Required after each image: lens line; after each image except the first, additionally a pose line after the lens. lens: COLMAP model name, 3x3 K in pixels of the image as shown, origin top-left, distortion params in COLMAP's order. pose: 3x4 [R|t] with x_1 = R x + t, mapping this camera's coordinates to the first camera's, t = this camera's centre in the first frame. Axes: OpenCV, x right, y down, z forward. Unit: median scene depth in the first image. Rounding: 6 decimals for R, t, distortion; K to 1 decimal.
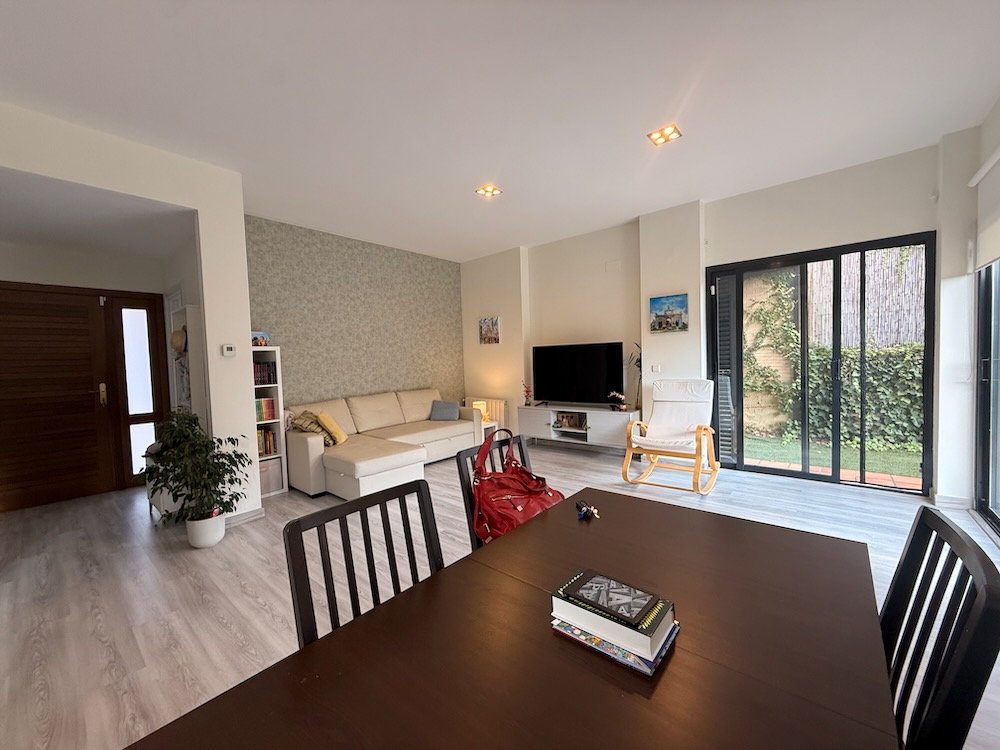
lens RADIAL K [[397.4, 0, 499.6], [0, 397.4, 374.5], [0, 0, 1]] dist [0.002684, -0.000250]
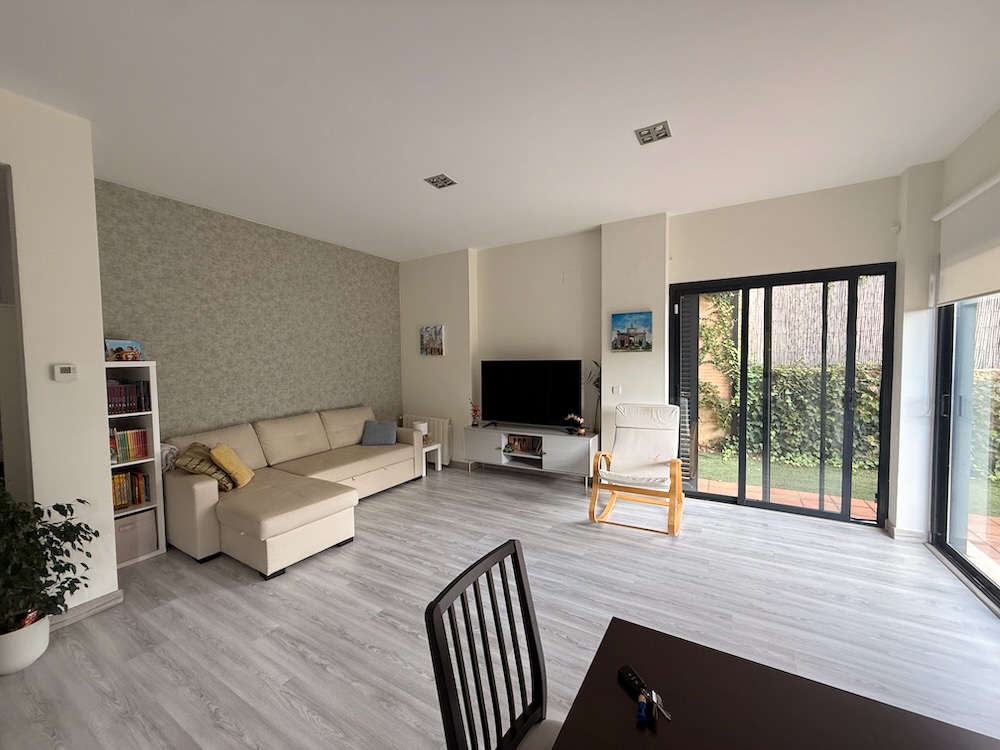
lens RADIAL K [[397.4, 0, 499.3], [0, 397.4, 375.3], [0, 0, 1]] dist [0.002684, -0.000250]
pose [[0.985852, 0.013237, 0.167093, -0.033252], [-0.013426, 0.999910, -0.000002, -0.046106], [-0.167078, -0.002241, 0.985941, 0.131256]]
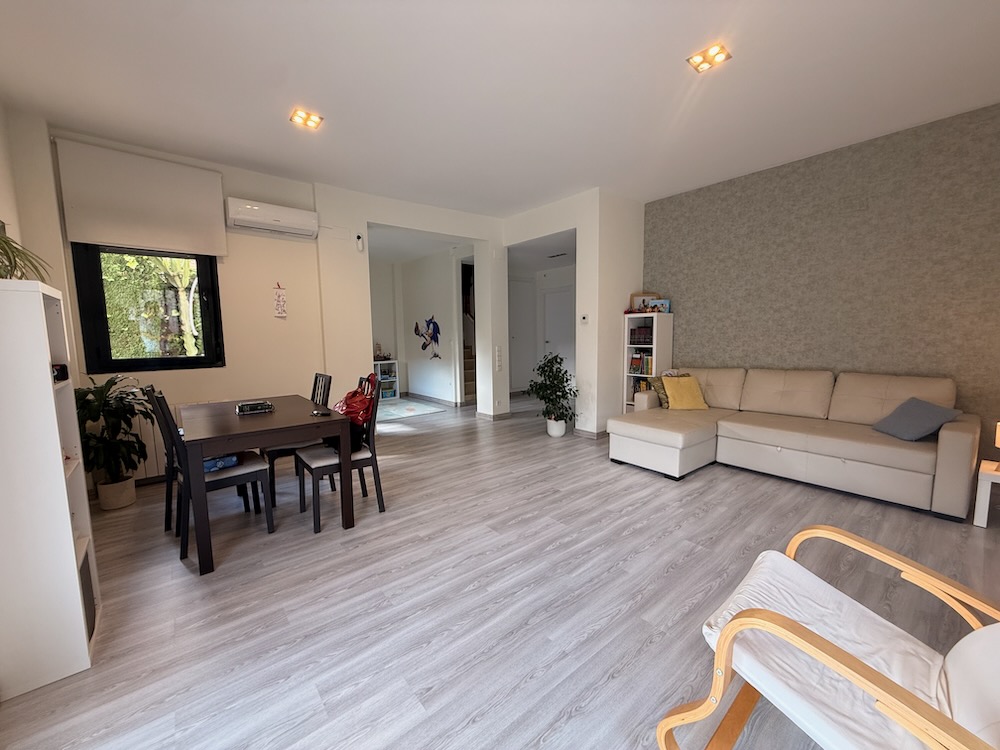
lens RADIAL K [[397.4, 0, 498.0], [0, 397.4, 373.9], [0, 0, 1]] dist [0.002684, -0.000250]
pose [[-0.179255, 0.138047, -0.974069, 0.591151], [-0.017674, 0.989495, 0.143485, -0.045686], [0.983644, 0.042936, -0.174932, 0.670292]]
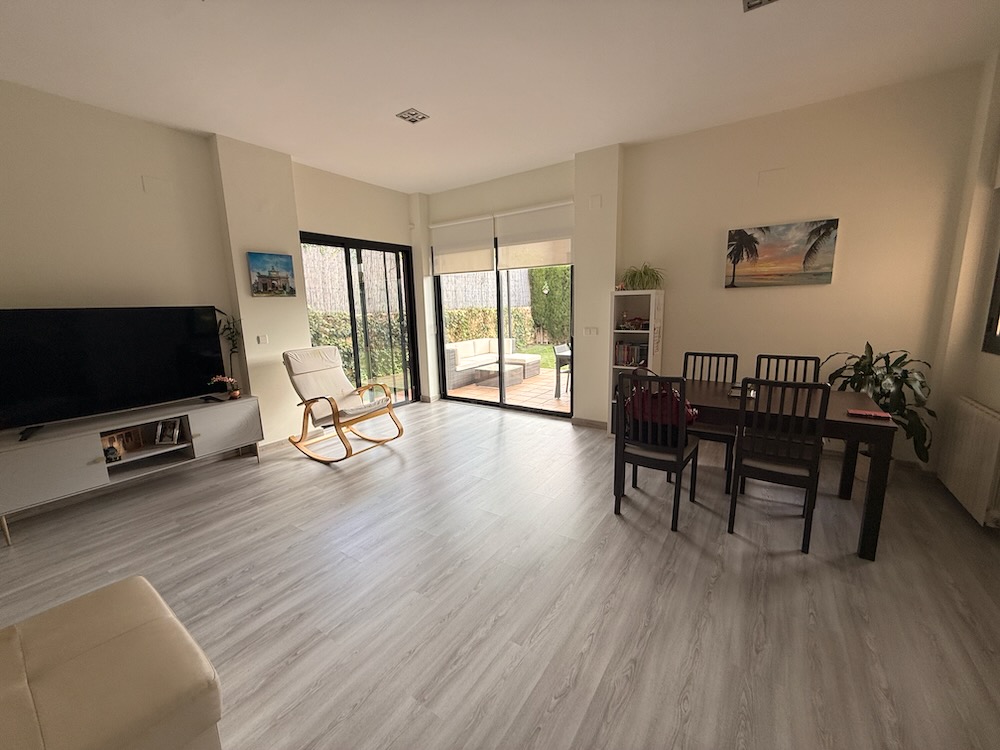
lens RADIAL K [[397.4, 0, 497.0], [0, 397.4, 374.7], [0, 0, 1]] dist [0.002684, -0.000250]
pose [[-0.103105, -0.138680, 0.984955, -0.498646], [0.068336, 0.986906, 0.146108, -0.030688], [-0.992320, 0.082372, -0.092278, 0.597712]]
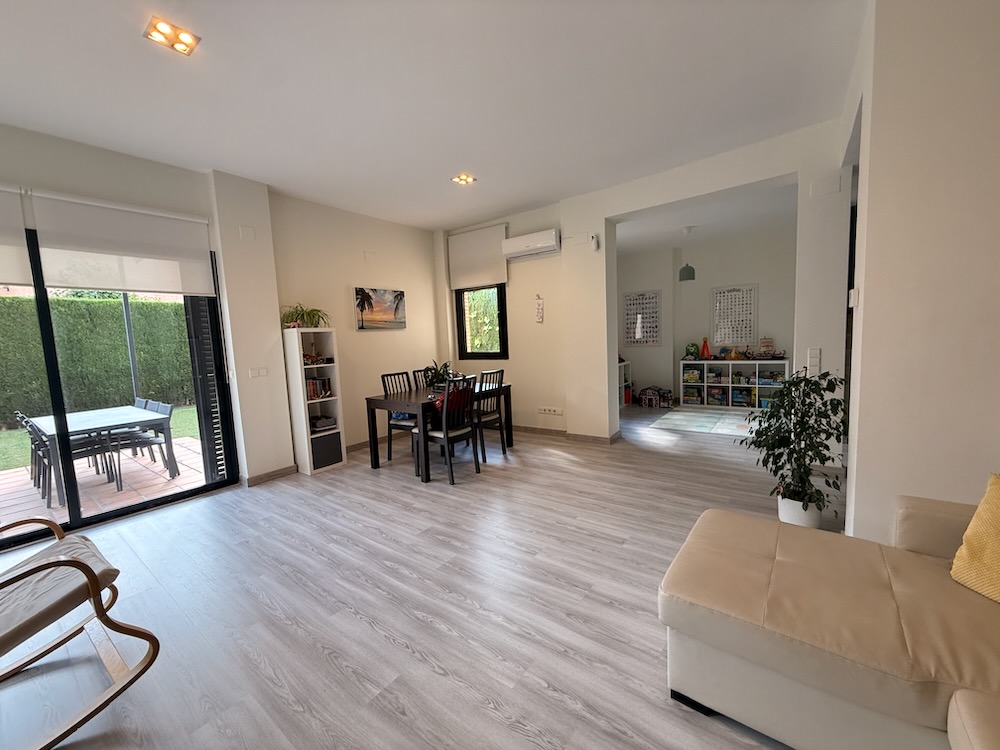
lens RADIAL K [[397.4, 0, 497.9], [0, 397.4, 373.9], [0, 0, 1]] dist [0.002684, -0.000250]
pose [[-0.995197, 0.085127, -0.048341, -0.039495], [0.078009, 0.987940, 0.133749, -0.049353], [0.059144, 0.129336, -0.989835, 1.149799]]
